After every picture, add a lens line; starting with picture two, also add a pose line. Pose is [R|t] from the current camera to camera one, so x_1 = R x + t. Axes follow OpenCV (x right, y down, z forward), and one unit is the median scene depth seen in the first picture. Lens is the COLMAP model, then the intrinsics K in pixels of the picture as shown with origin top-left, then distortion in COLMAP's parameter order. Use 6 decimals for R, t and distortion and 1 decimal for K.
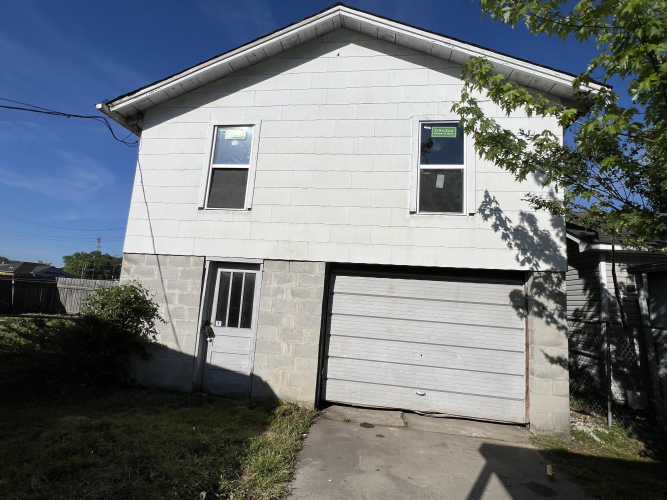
lens RADIAL K [[328.5, 0, 333.5], [0, 328.5, 250.0], [0, 0, 1]] dist [0.001547, 0.000001]
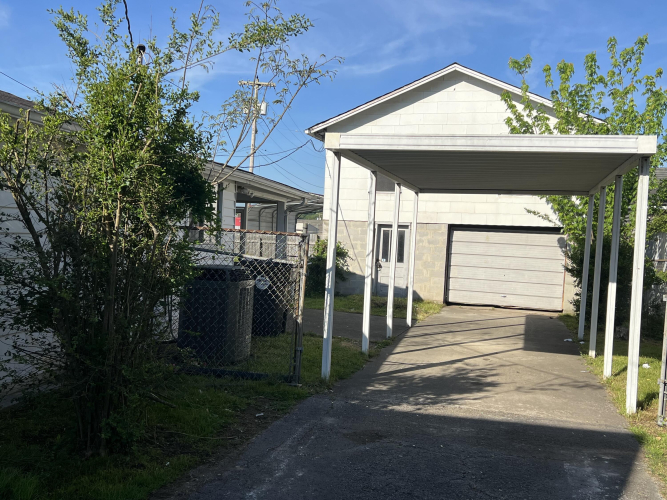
lens RADIAL K [[679.4, 0, 333.1], [0, 679.4, 252.7], [0, 0, 1]] dist [0.127137, -0.012266]
pose [[0.992008, -0.018632, -0.124789, -0.175869], [0.040319, 0.983990, 0.173602, -0.455288], [0.119557, -0.177246, 0.976878, -2.571235]]
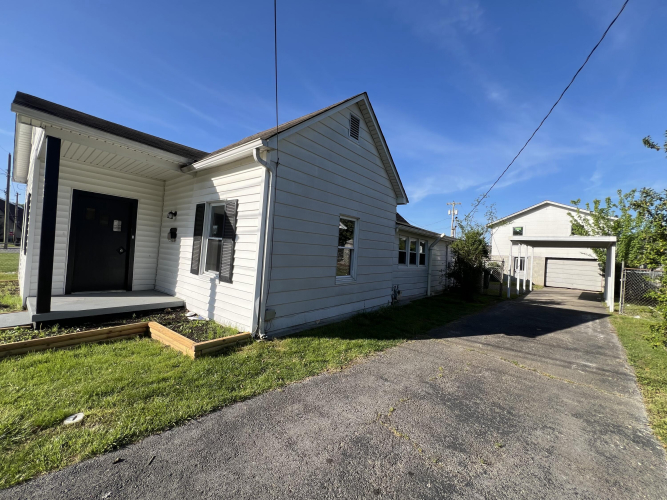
lens RADIAL K [[265.6, 0, 333.5], [0, 265.6, 250.0], [0, 0, 1]] dist [0.002664, 0.000692]
pose [[0.812026, -0.033785, -0.582643, -0.259322], [0.097737, 0.992097, 0.078688, -0.656953], [0.575379, -0.120842, 0.808910, -3.803394]]
